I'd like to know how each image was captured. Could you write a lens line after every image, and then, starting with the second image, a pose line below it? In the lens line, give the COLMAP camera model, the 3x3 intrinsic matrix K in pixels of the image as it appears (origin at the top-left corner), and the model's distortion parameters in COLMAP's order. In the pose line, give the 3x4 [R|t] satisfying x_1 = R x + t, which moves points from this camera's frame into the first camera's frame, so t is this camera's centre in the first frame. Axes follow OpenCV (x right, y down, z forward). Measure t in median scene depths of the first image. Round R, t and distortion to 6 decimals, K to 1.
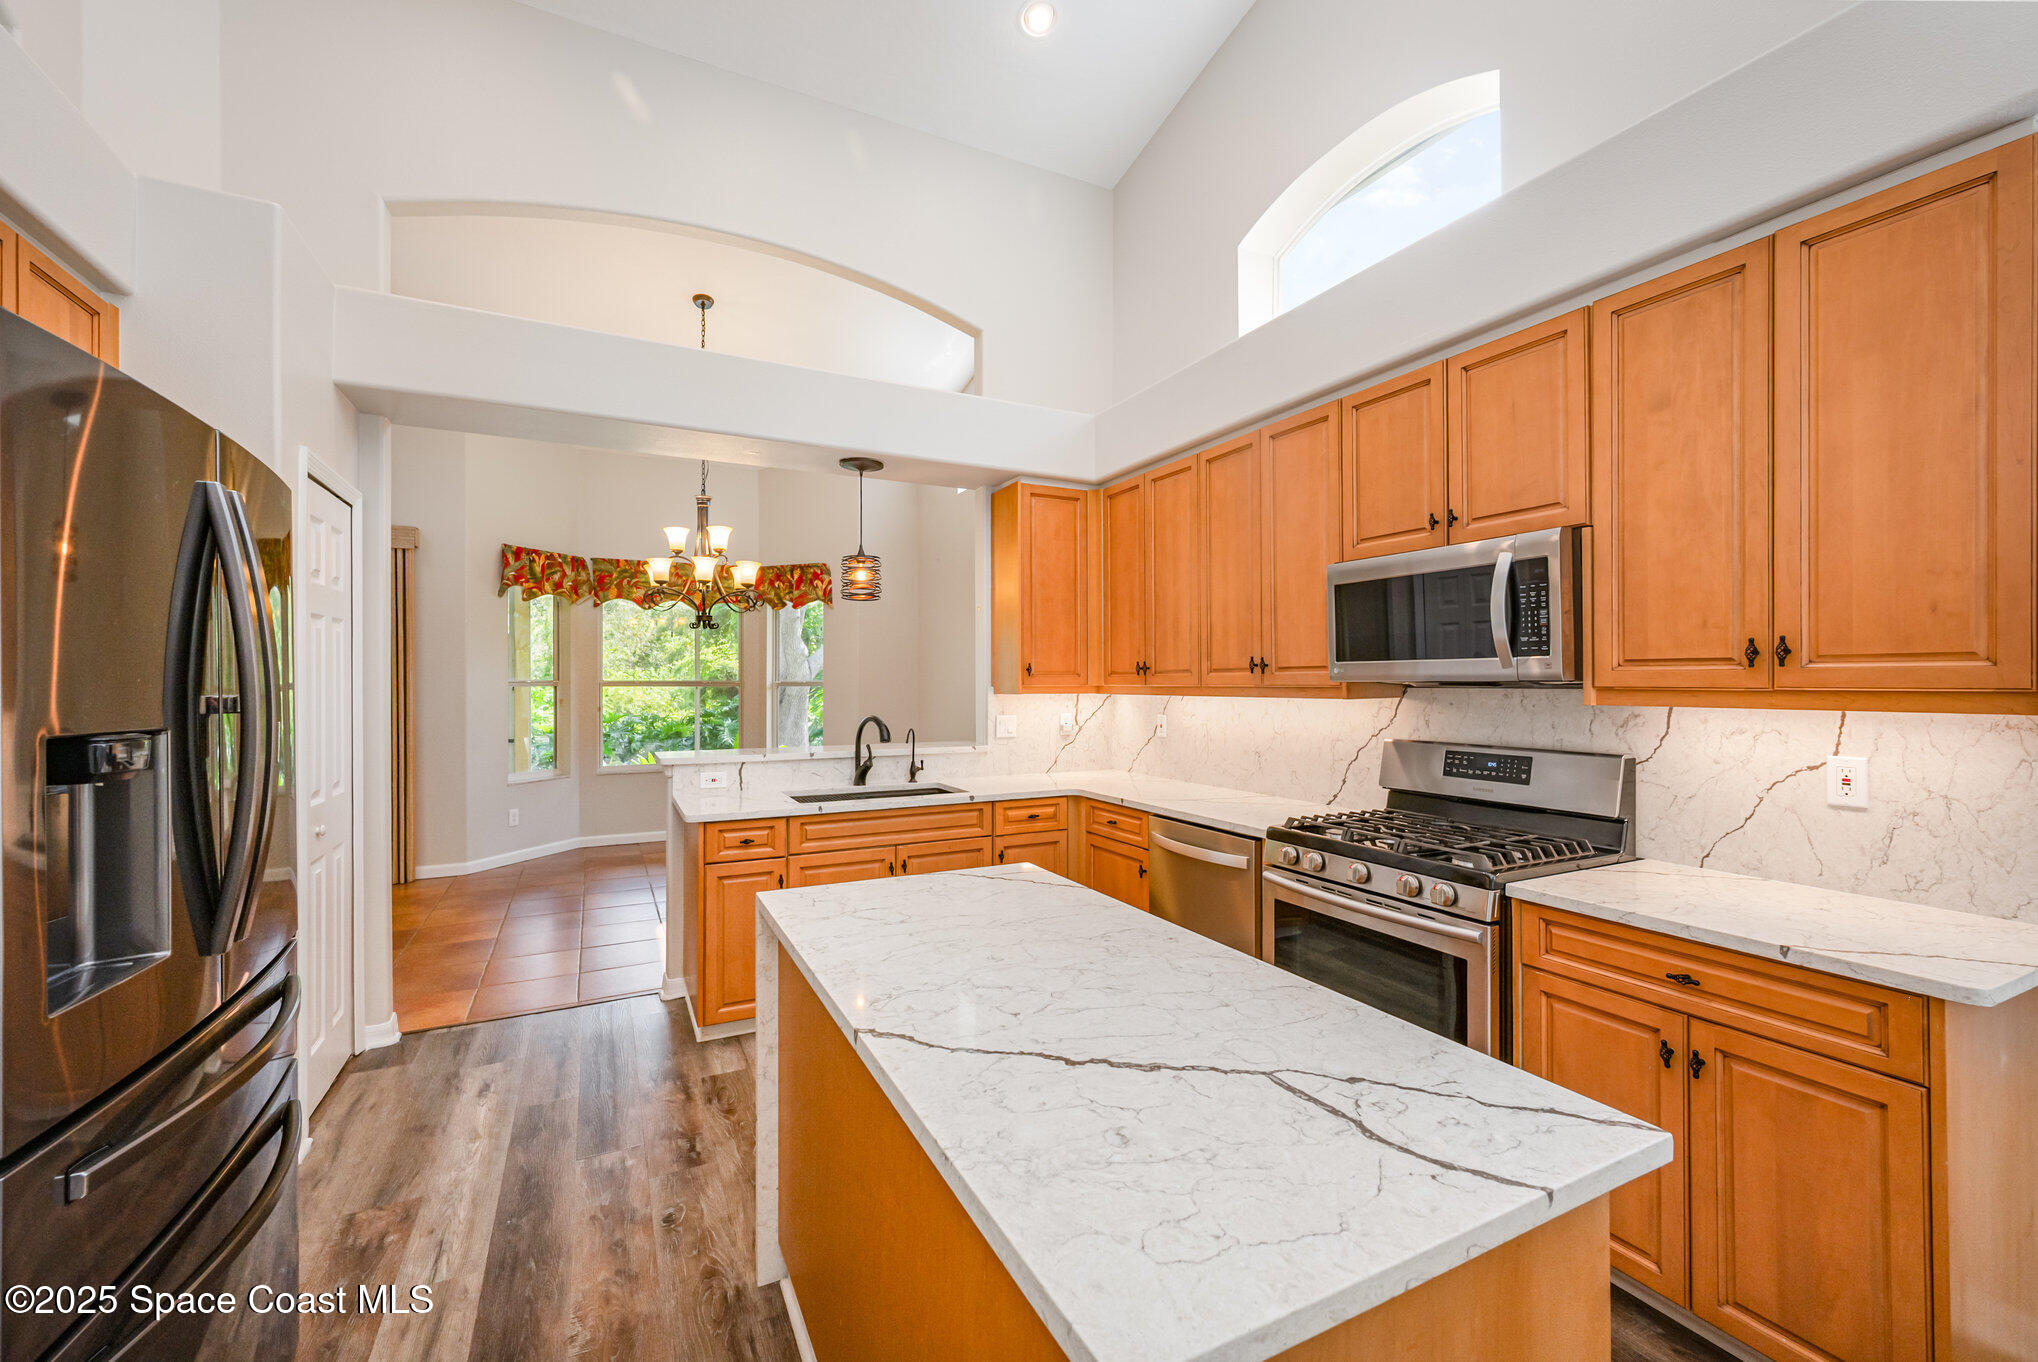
lens RADIAL K [[815.5, 0, 1016.9], [0, 815.5, 679.7], [0, 0, 1]] dist [0.001609, 0.000135]
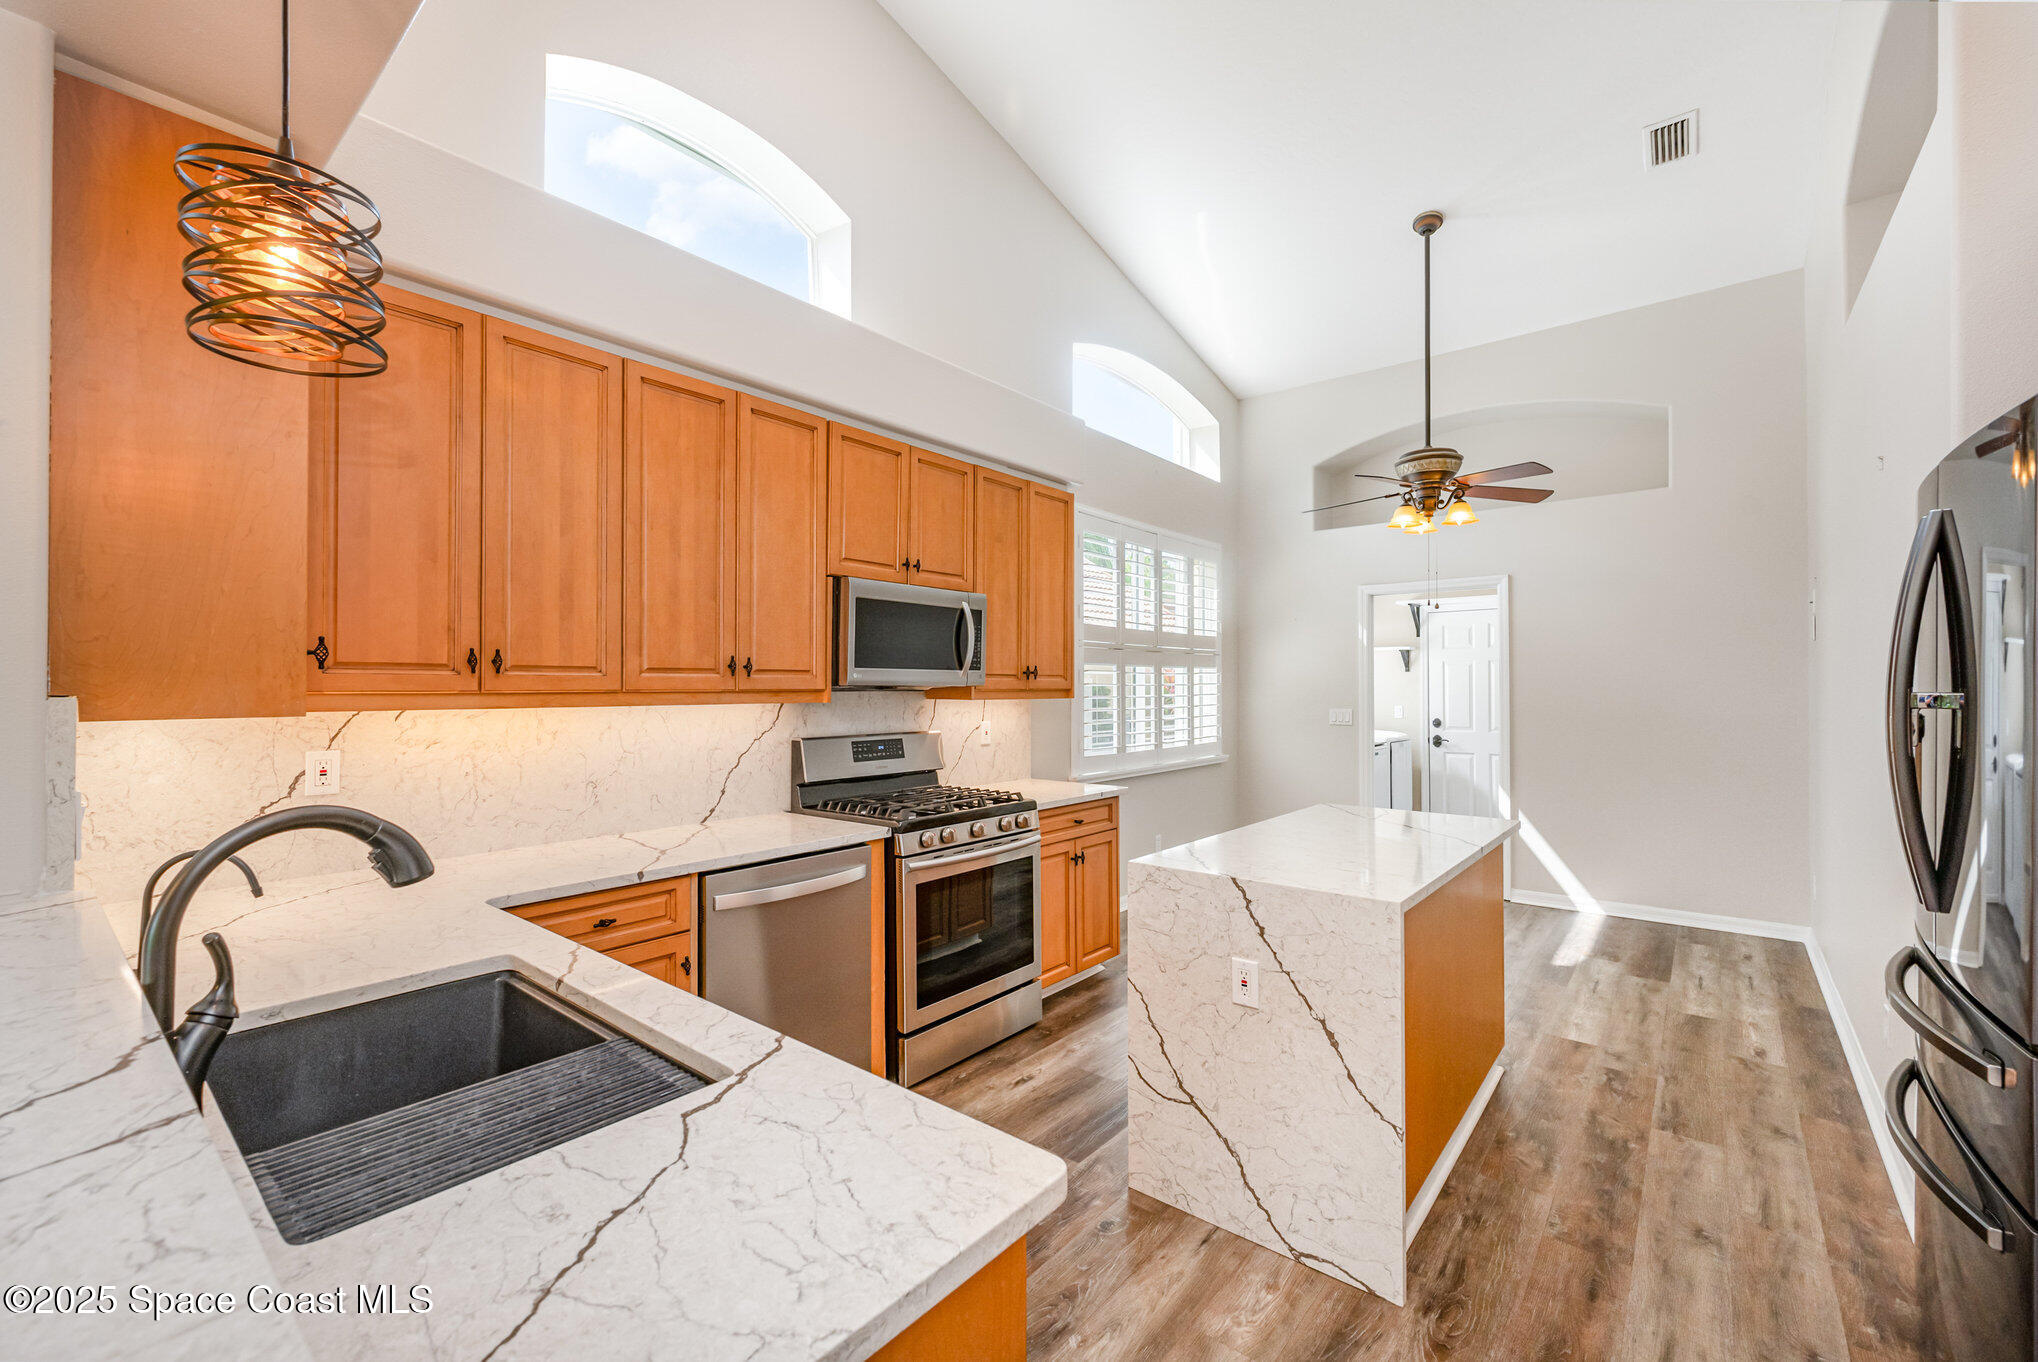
lens RADIAL K [[838.9, 0, 1017.7], [0, 838.9, 679.6], [0, 0, 1]] dist [0.004153, 0.000015]
pose [[-0.400515, 0.008987, 0.916246, -0.743383], [-0.002994, 0.999934, -0.011117, 0.006064], [-0.916285, -0.007196, -0.400462, 1.284981]]
